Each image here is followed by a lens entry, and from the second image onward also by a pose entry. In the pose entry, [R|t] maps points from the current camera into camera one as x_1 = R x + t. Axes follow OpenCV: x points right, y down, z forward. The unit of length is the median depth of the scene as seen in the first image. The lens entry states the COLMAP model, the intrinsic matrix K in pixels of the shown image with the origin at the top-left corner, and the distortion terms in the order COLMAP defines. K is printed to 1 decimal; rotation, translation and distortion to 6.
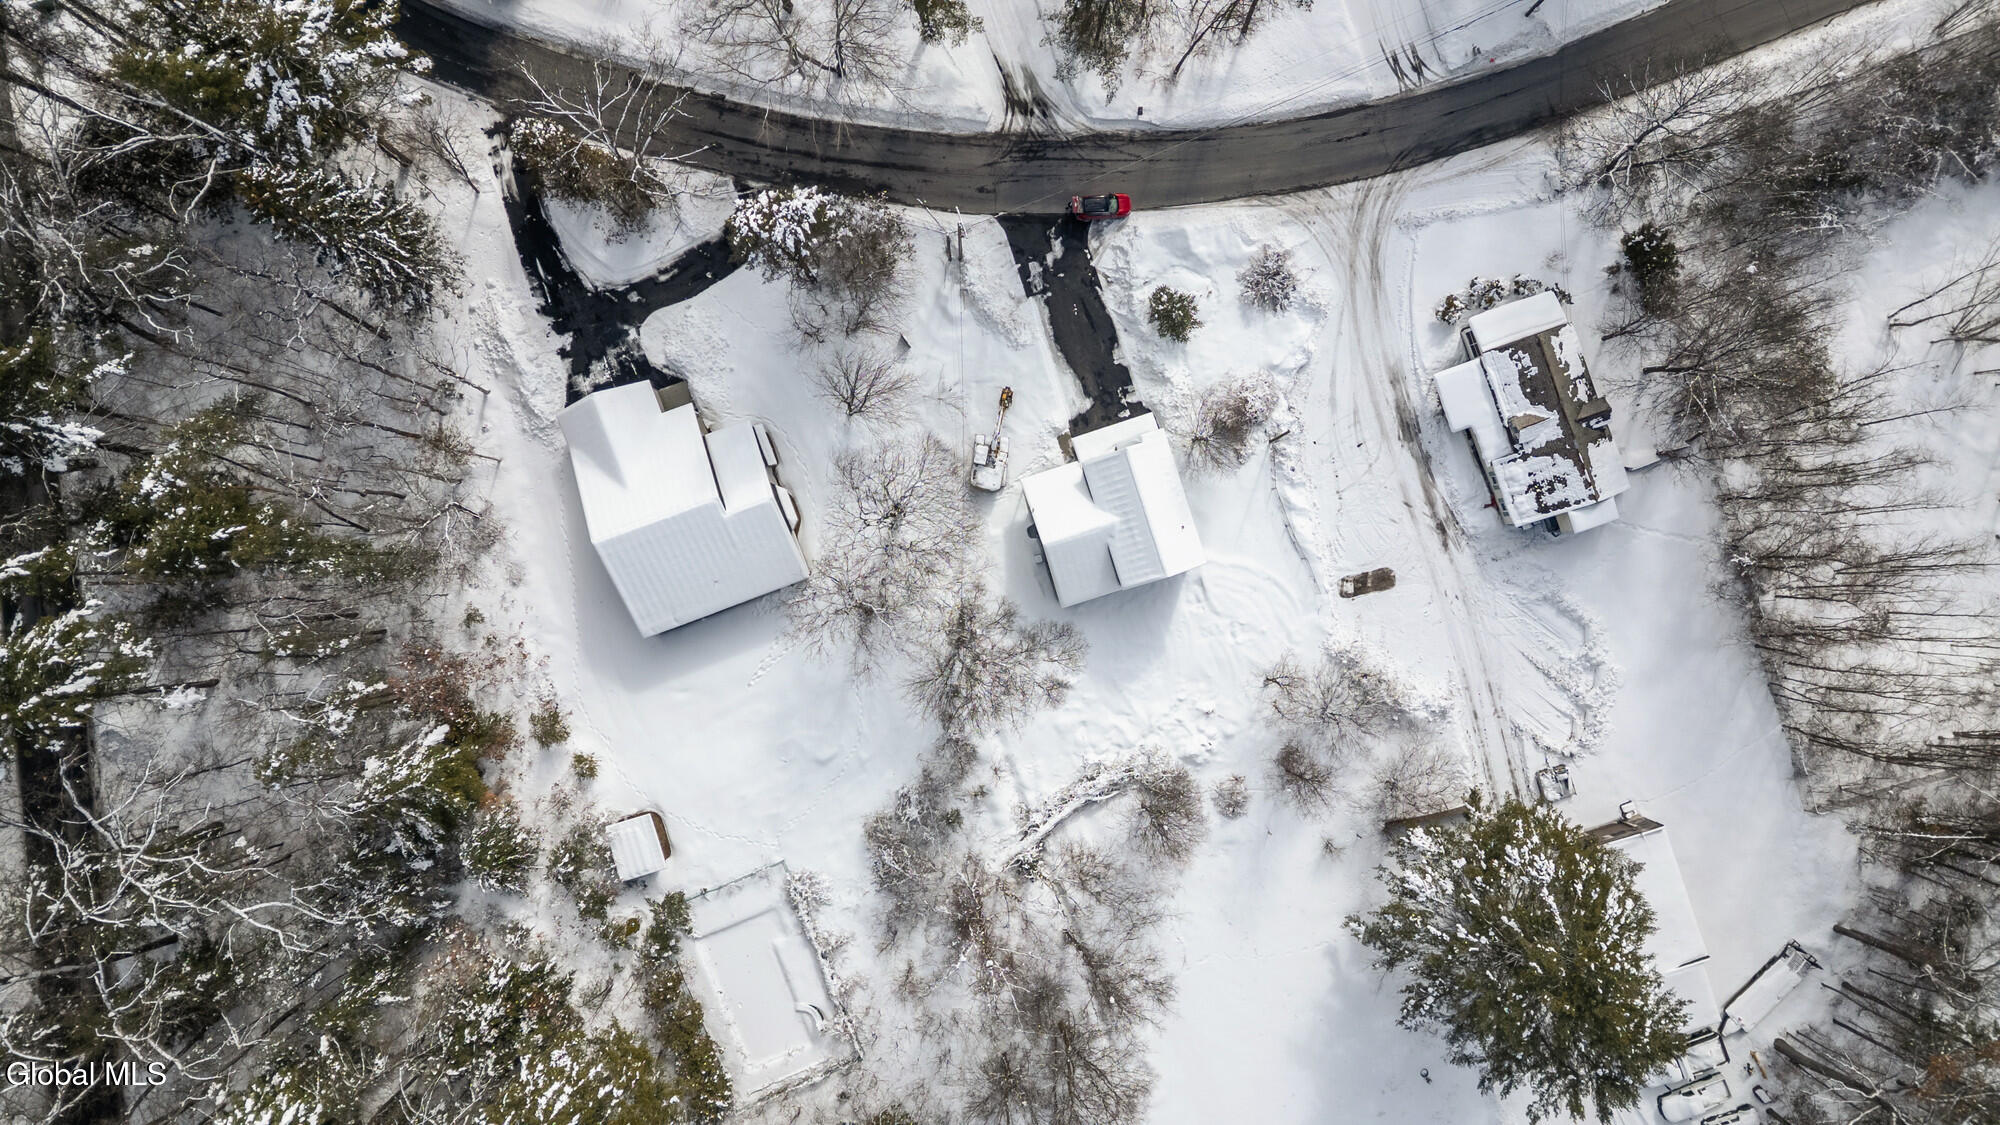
lens RADIAL K [[1354.1, 0, 1008.9], [0, 1354.1, 574.6], [0, 0, 1]] dist [0.089218, -0.120272]
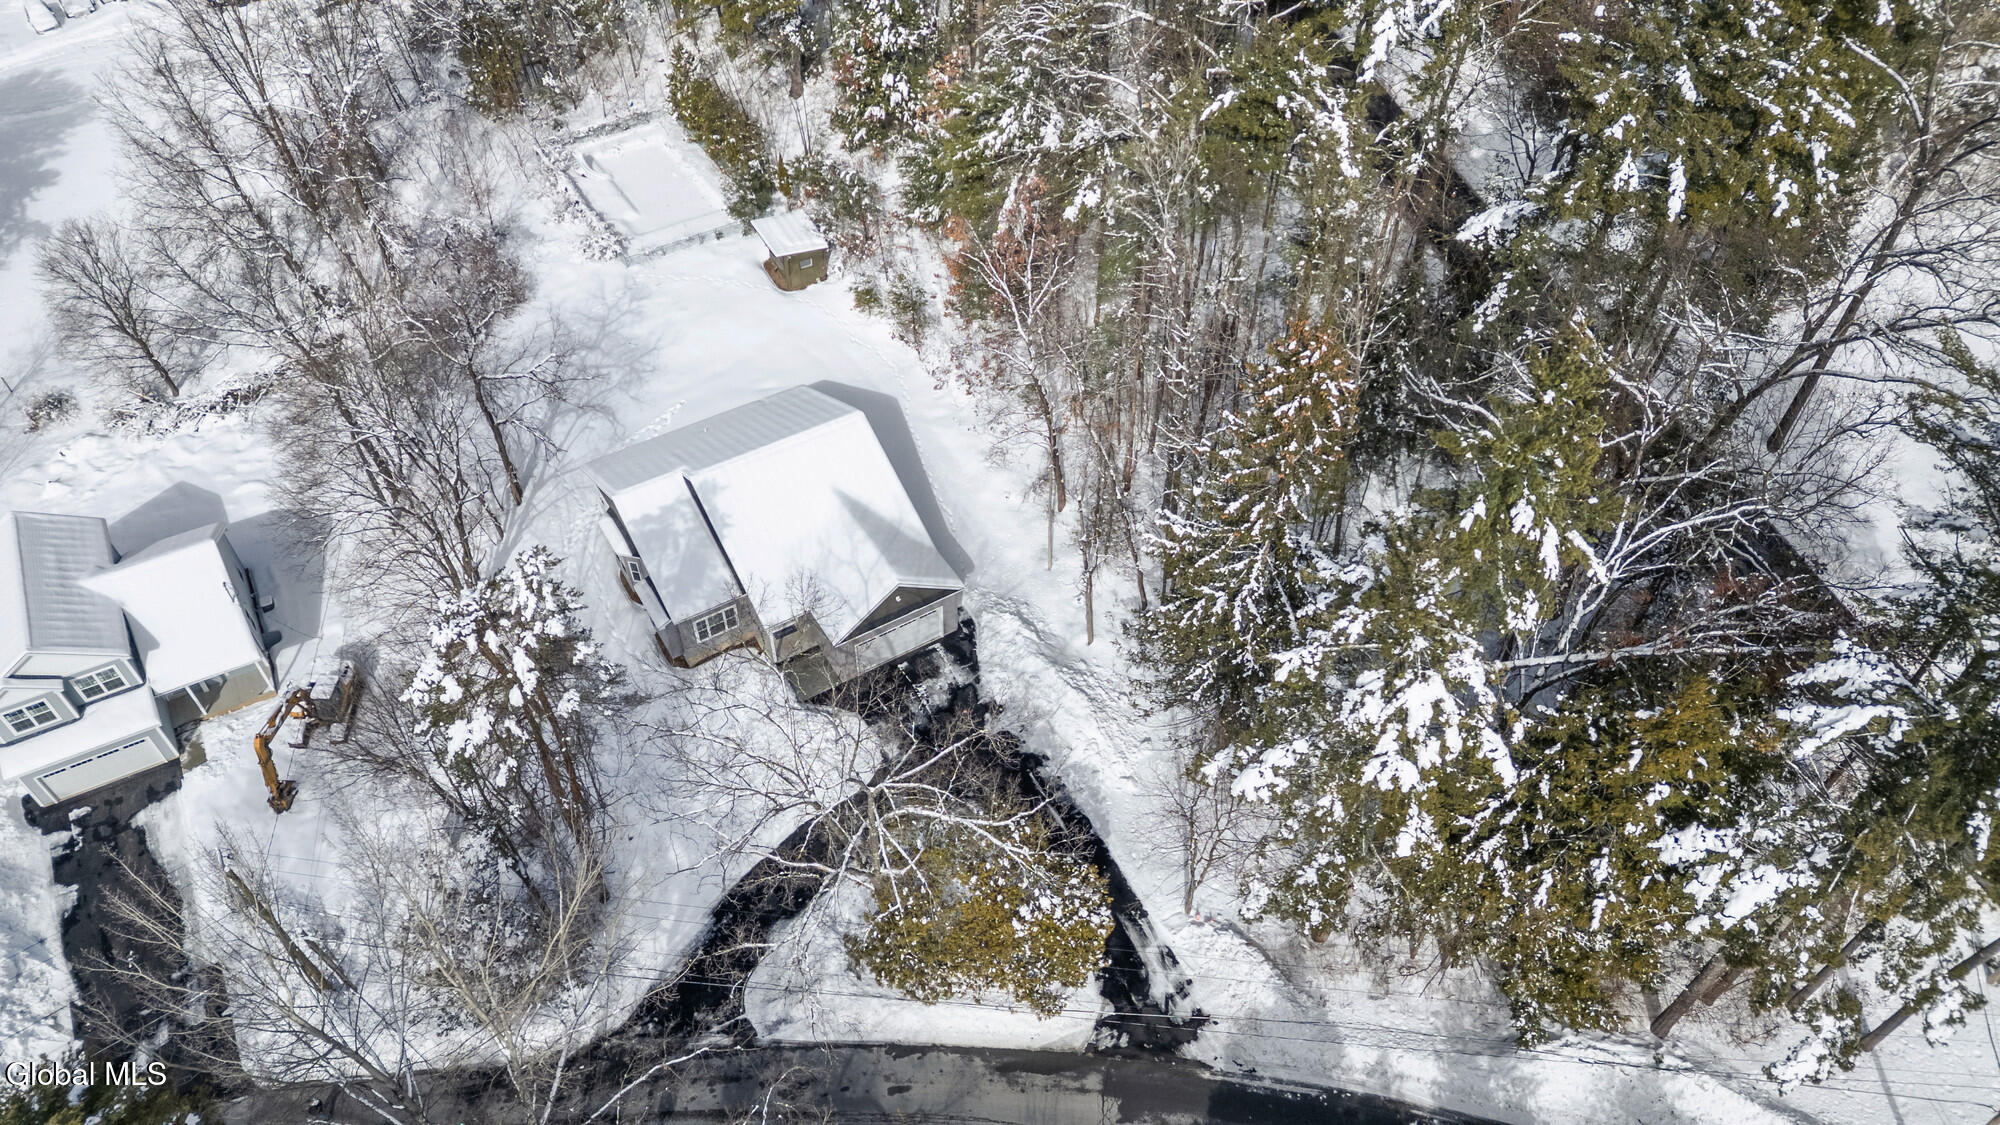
lens RADIAL K [[1363.0, 0, 995.1], [0, 1363.0, 542.9], [0, 0, 1]] dist [0.077994, -0.074305]
pose [[-0.981456, 0.124494, -0.145755, -0.242266], [-0.190200, -0.726965, 0.659807, -0.527179], [-0.023816, 0.675295, 0.737163, 0.474489]]
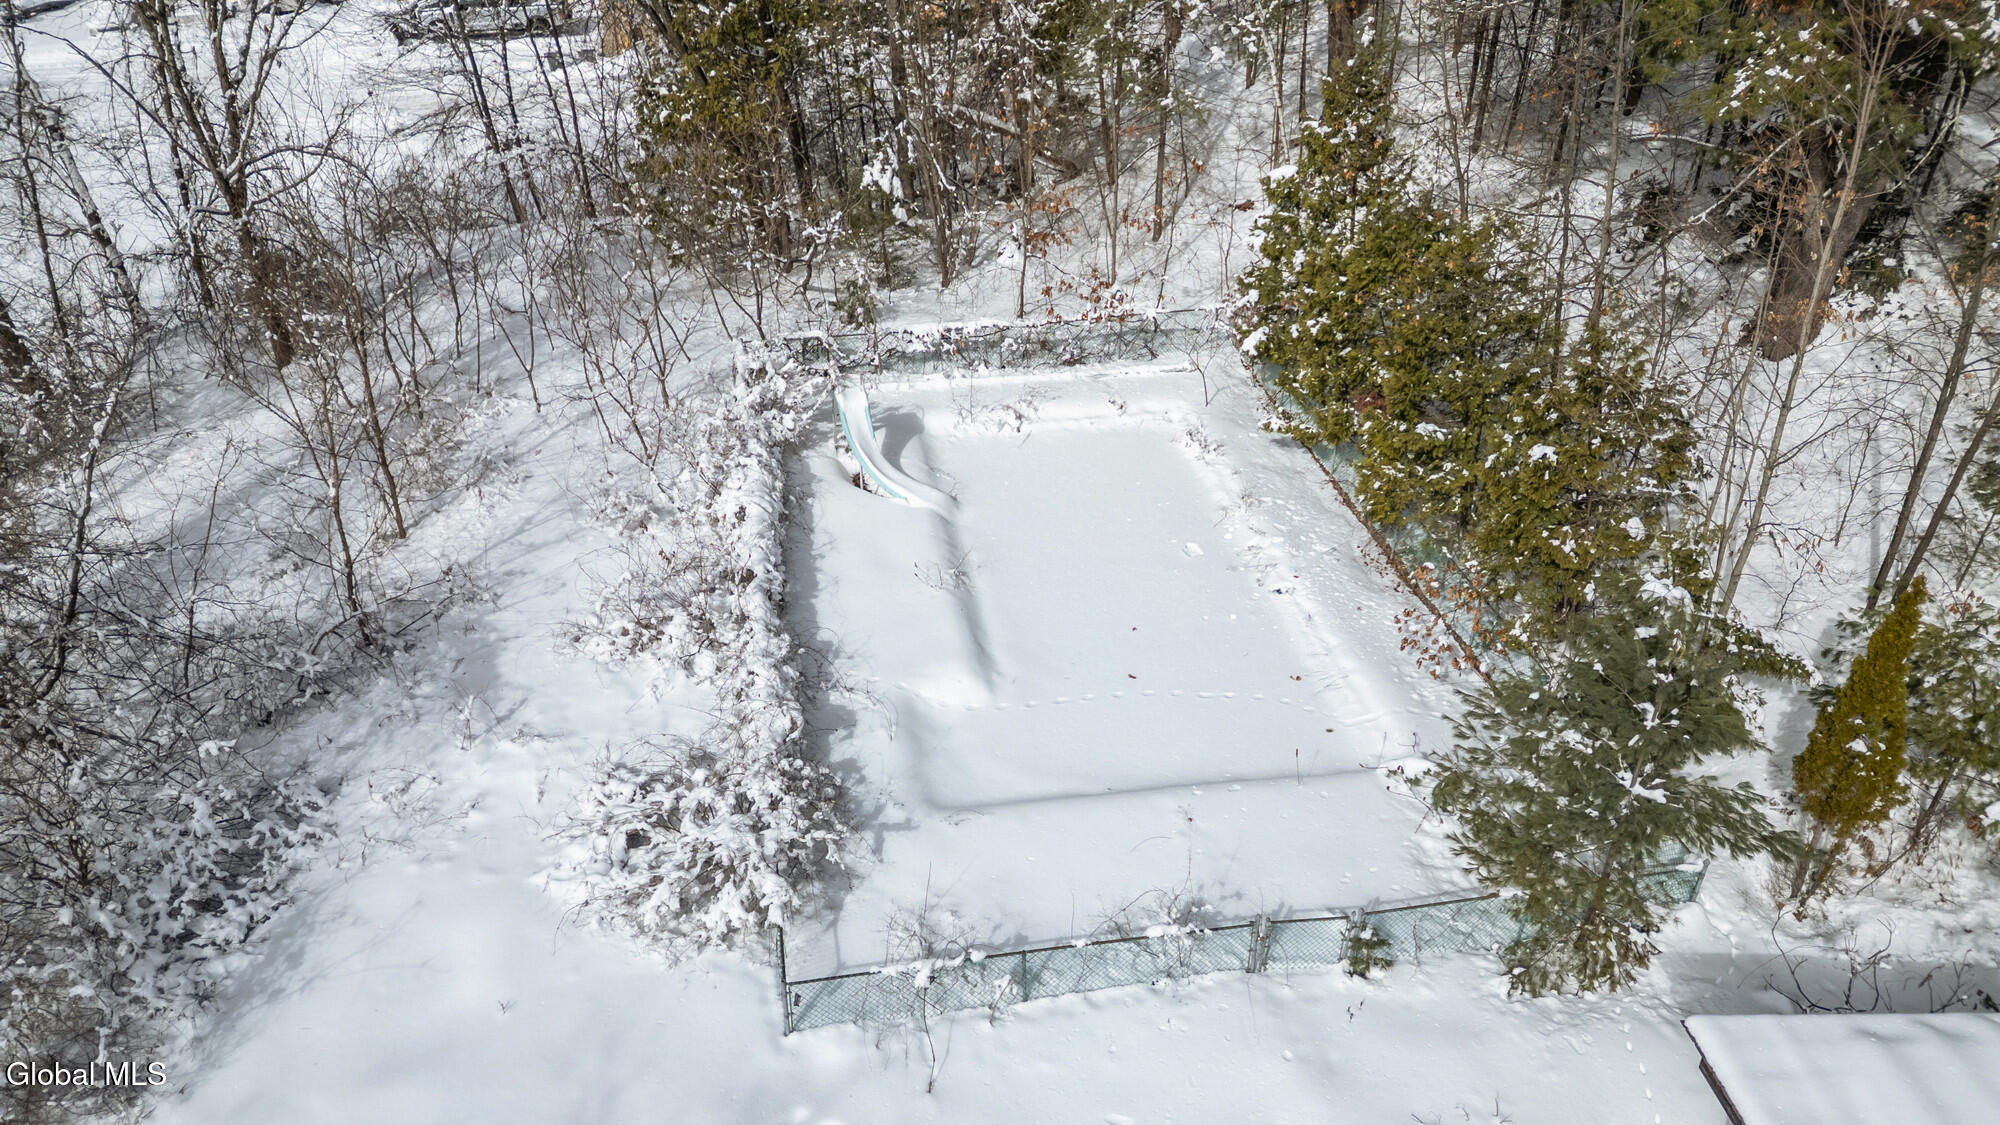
lens RADIAL K [[1409.4, 0, 1000.0], [0, 1409.4, 562.5], [0, 0, 1]] dist [0.156099, -0.298226]
pose [[-0.978082, -0.138500, 0.155475, -0.200432], [0.206288, -0.543108, 0.813928, 0.124192], [-0.028289, 0.828162, 0.559775, 0.877496]]
